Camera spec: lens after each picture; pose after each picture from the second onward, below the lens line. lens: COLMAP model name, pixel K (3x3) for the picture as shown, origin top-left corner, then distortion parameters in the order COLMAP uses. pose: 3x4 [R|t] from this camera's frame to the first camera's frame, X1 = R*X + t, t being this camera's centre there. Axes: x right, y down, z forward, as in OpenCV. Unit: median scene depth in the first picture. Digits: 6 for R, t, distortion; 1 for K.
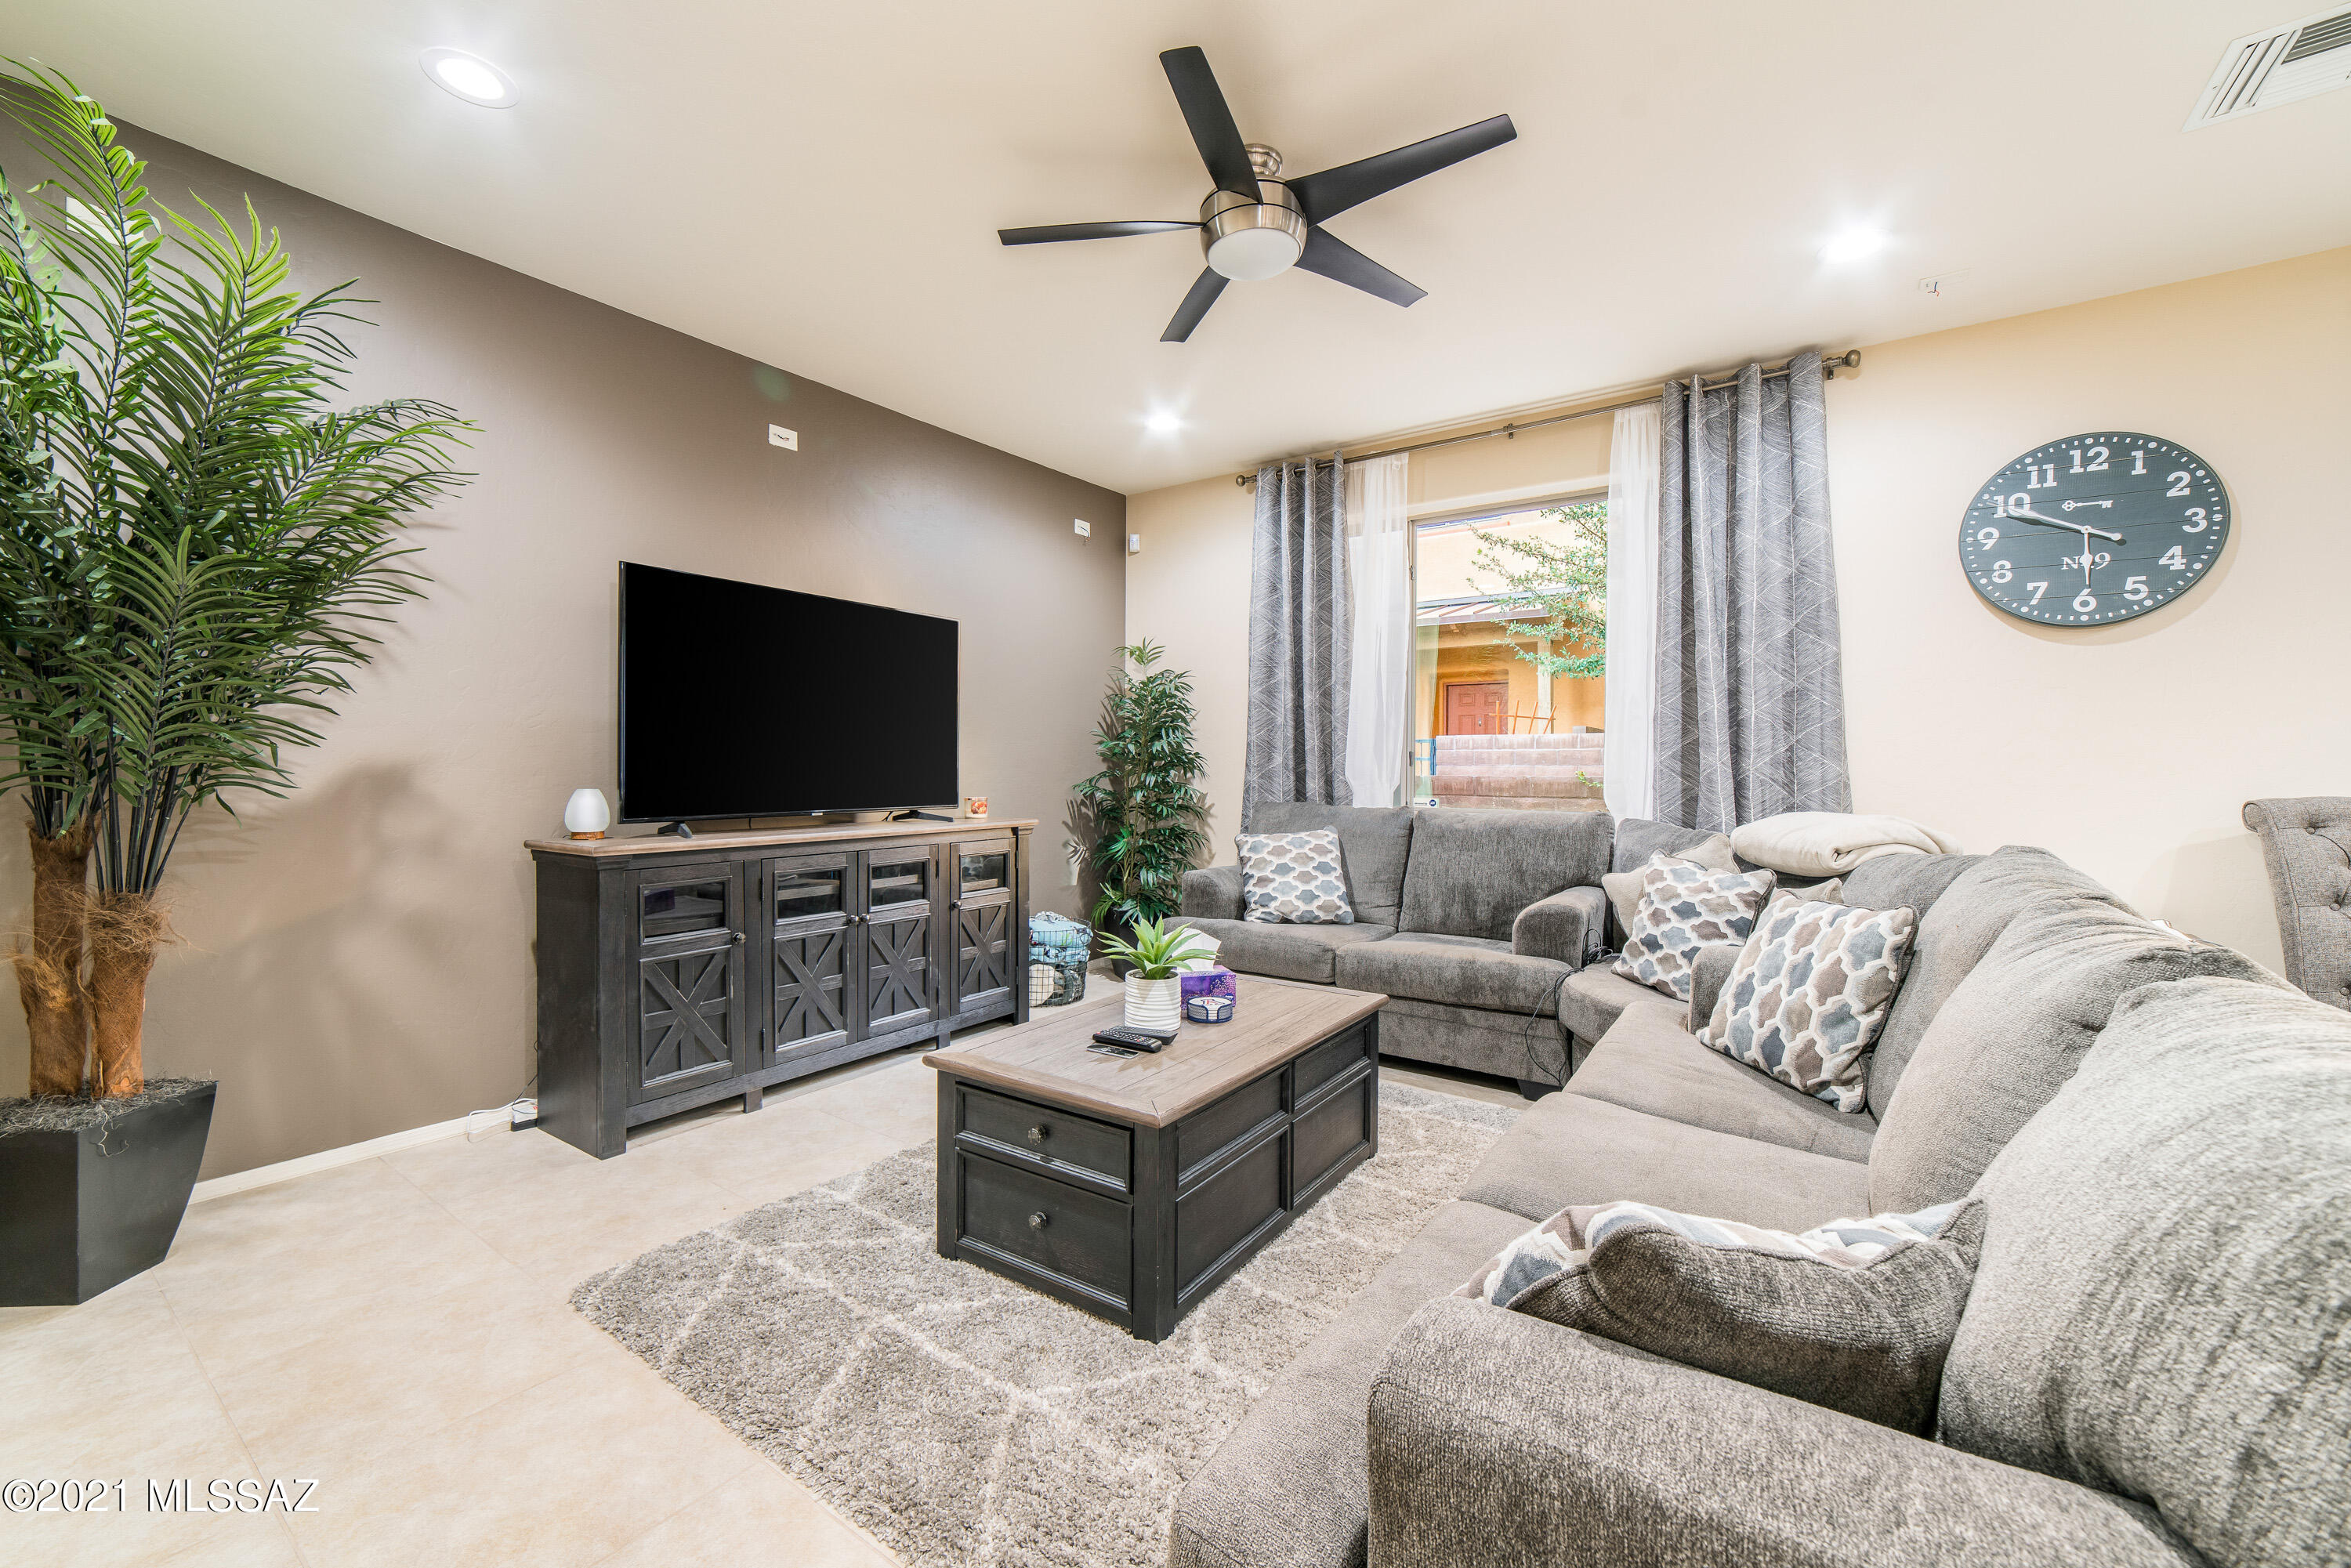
lens RADIAL K [[951.5, 0, 1158.1], [0, 951.5, 767.7], [0, 0, 1]] dist [-0.025382, 0.009260]
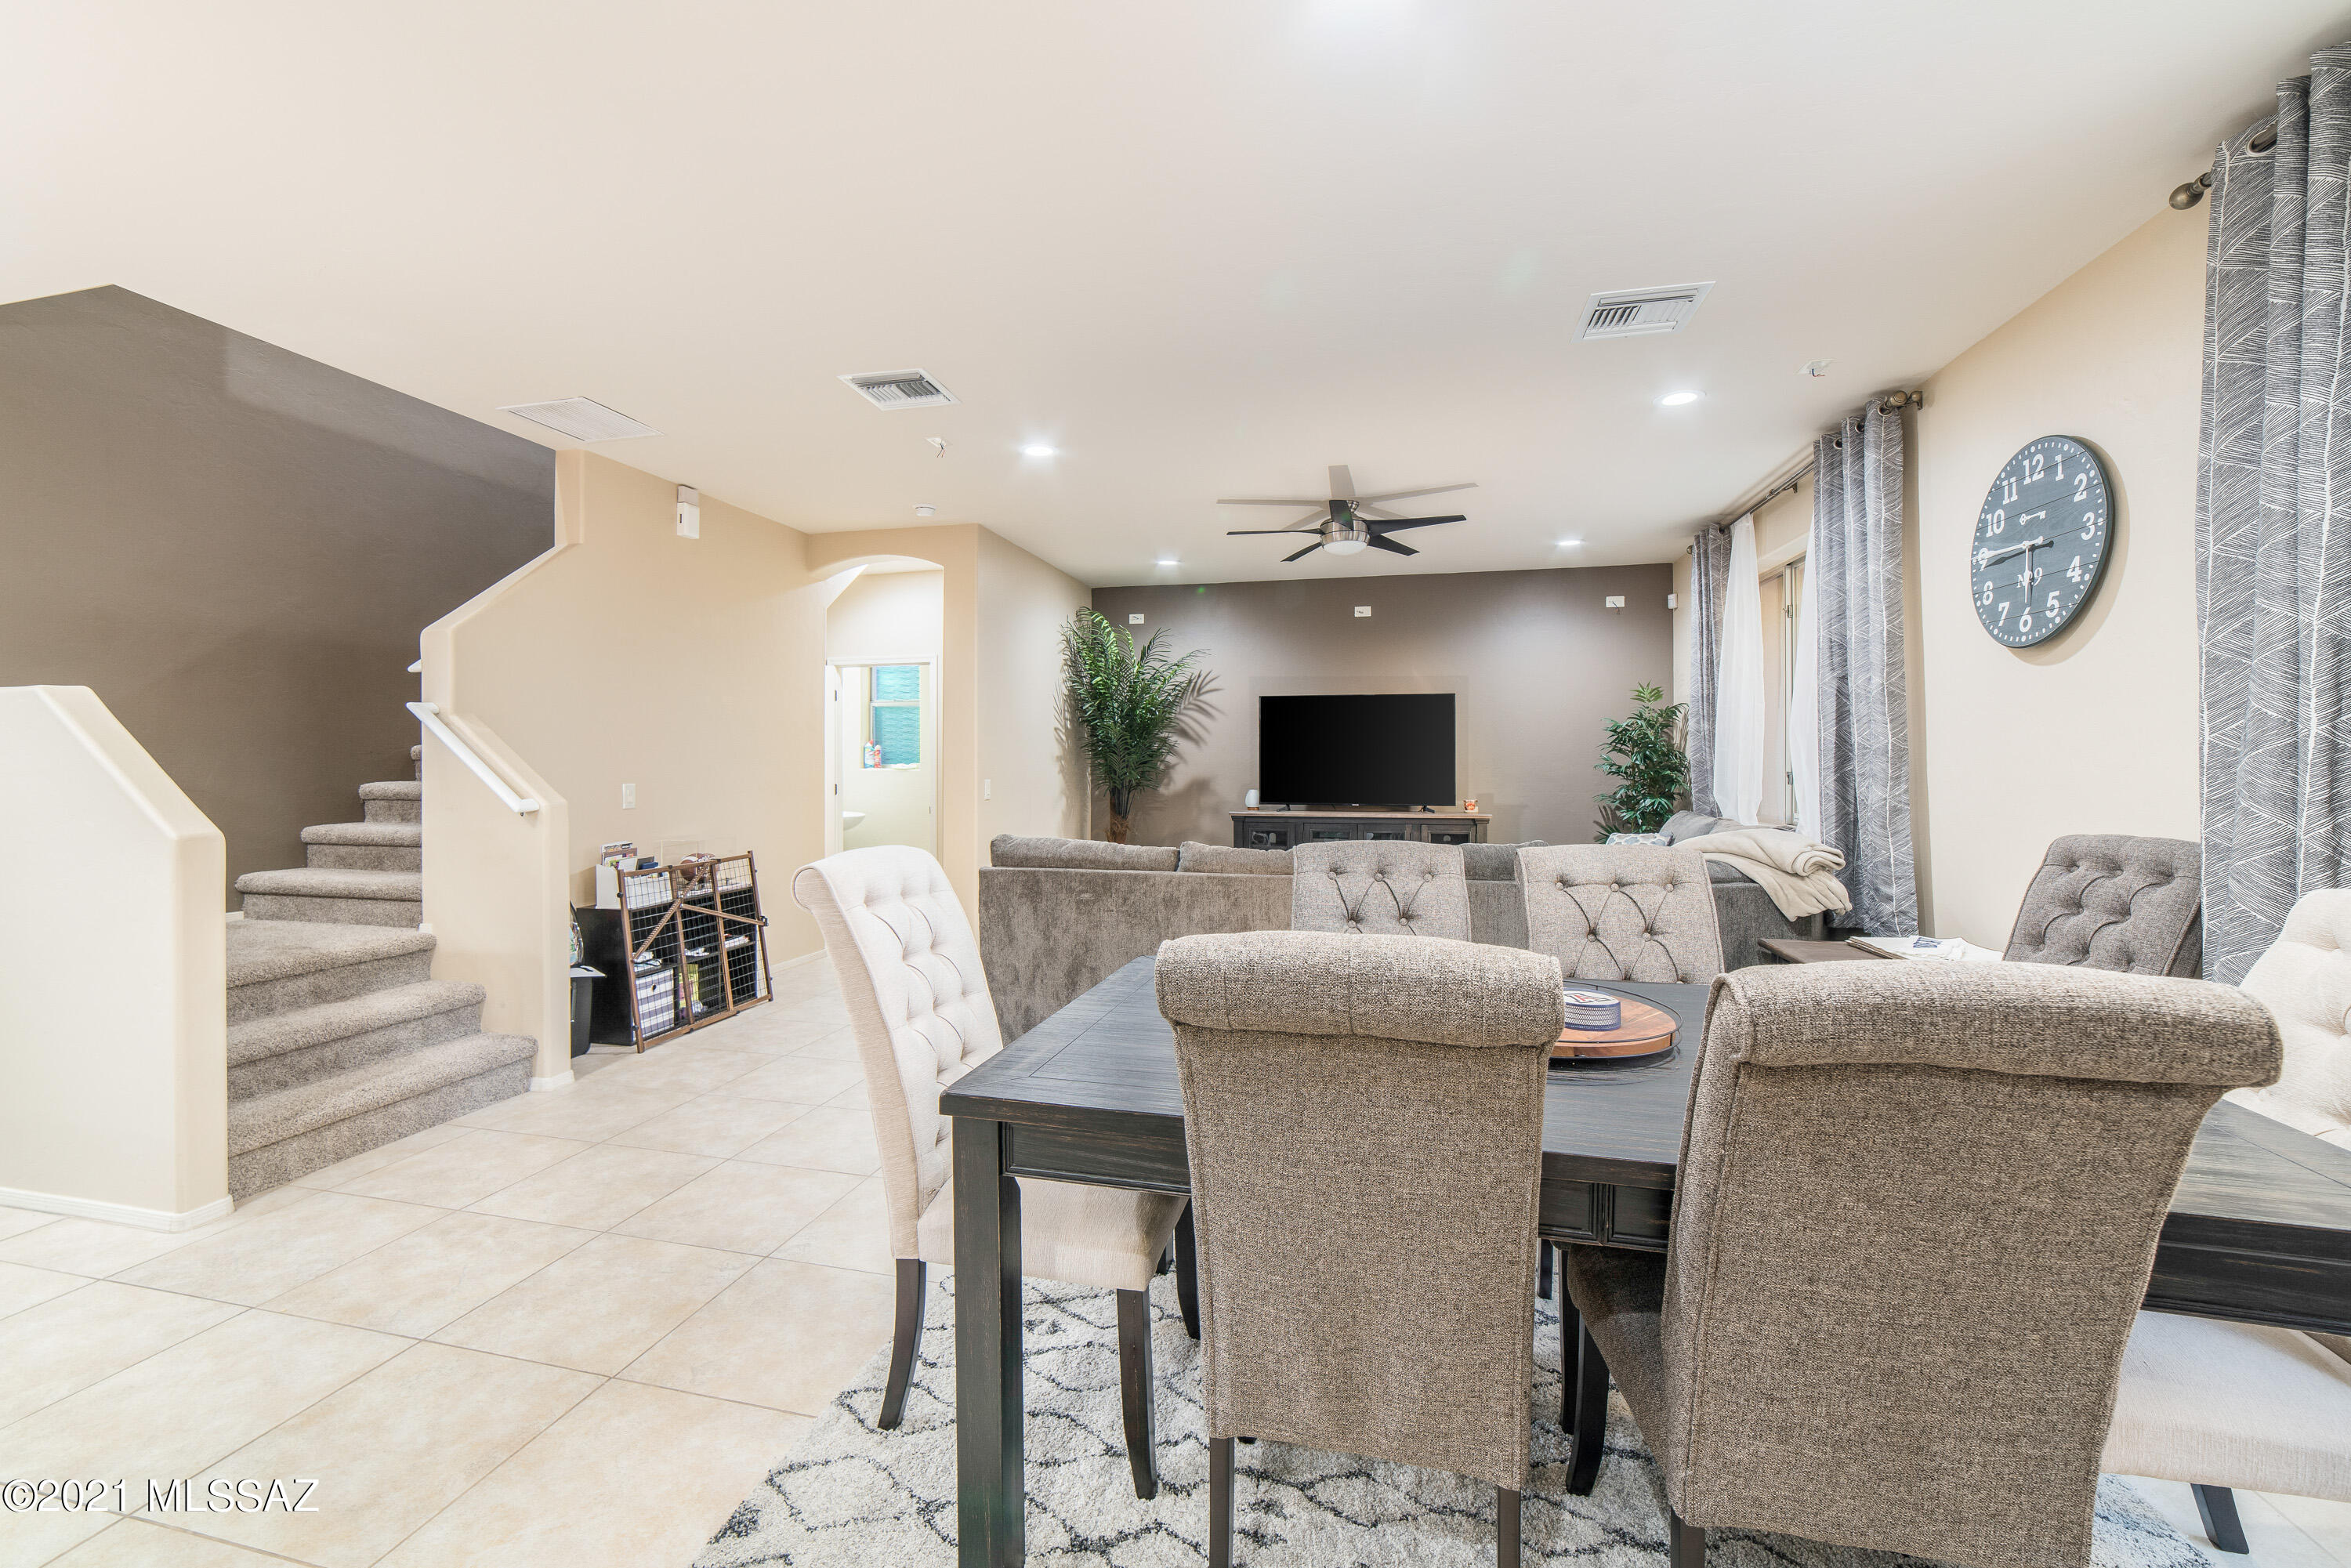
lens RADIAL K [[951.5, 0, 1158.1], [0, 951.5, 767.7], [0, 0, 1]] dist [-0.025382, 0.009260]
pose [[0.378890, -0.001888, -0.925440, 1.585345], [0.000832, 0.999998, -0.001700, -0.029907], [0.925441, -0.000126, 0.378891, -0.173508]]
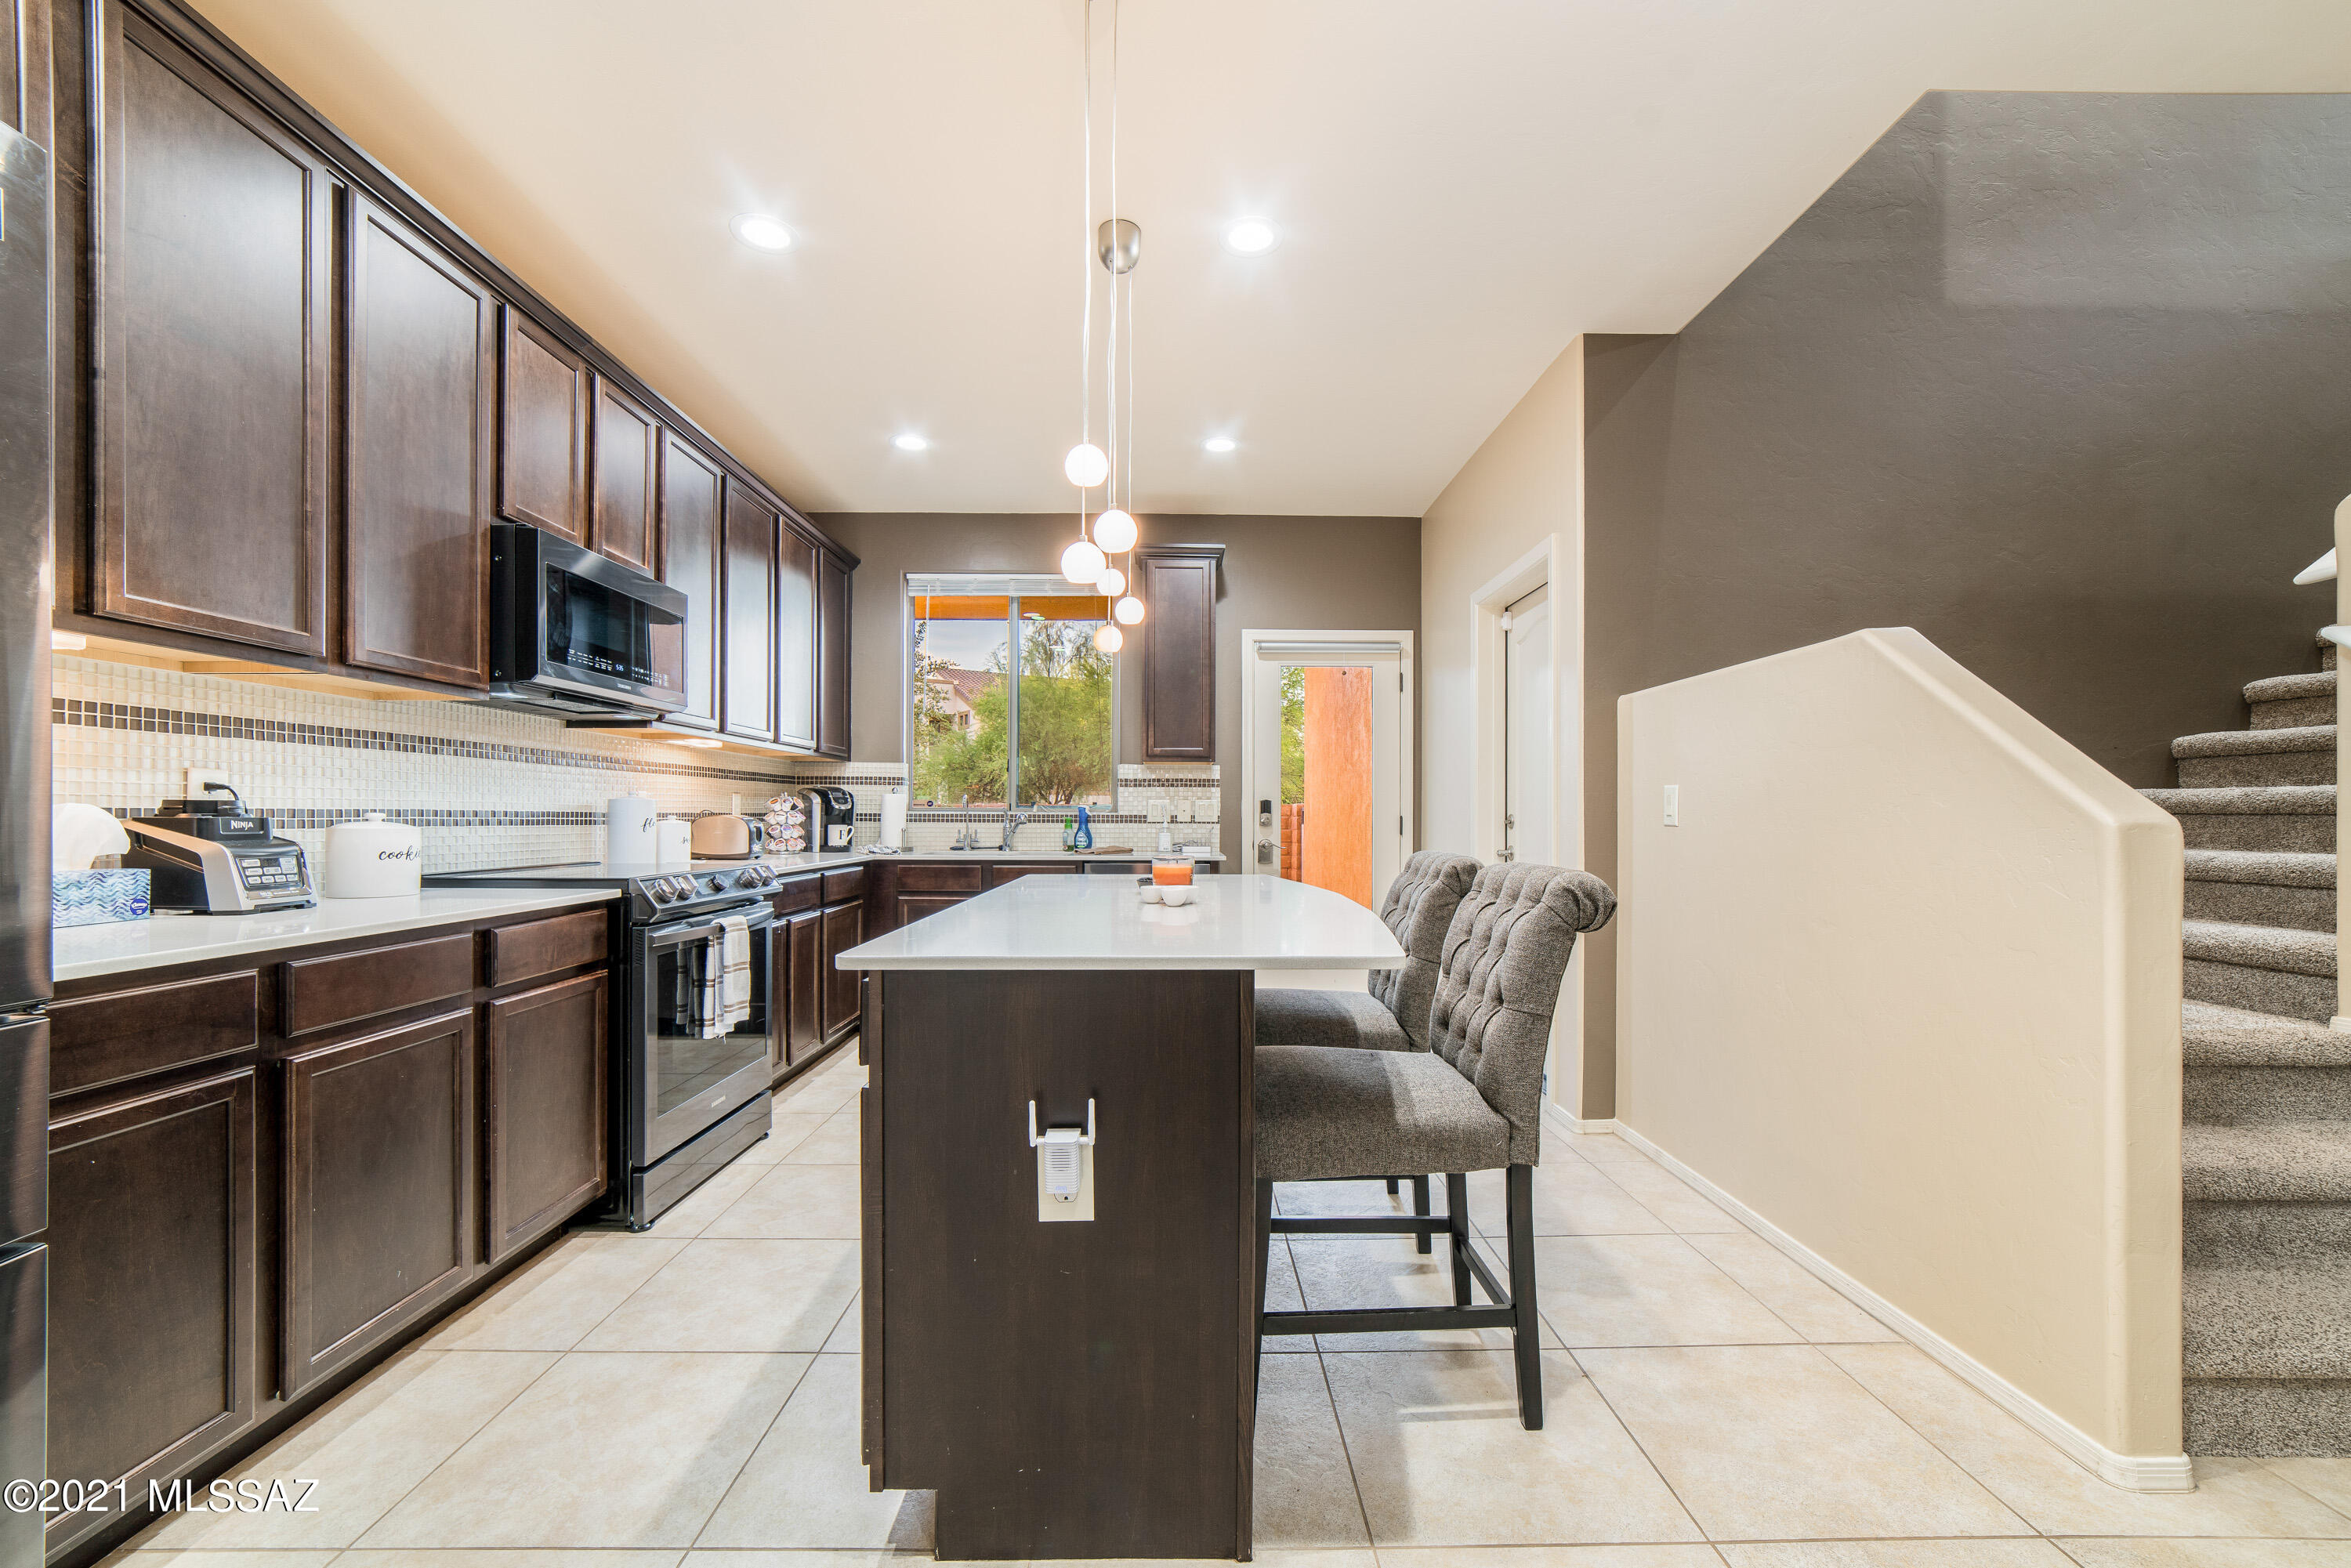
lens RADIAL K [[935.7, 0, 1182.9], [0, 935.7, 818.1], [0, 0, 1]] dist [-0.021890, 0.007946]
pose [[-0.800676, -0.009395, -0.599024, 1.173552], [-0.010977, 0.999939, -0.001011, 0.034399], [0.598998, 0.005766, -0.800730, -0.572127]]
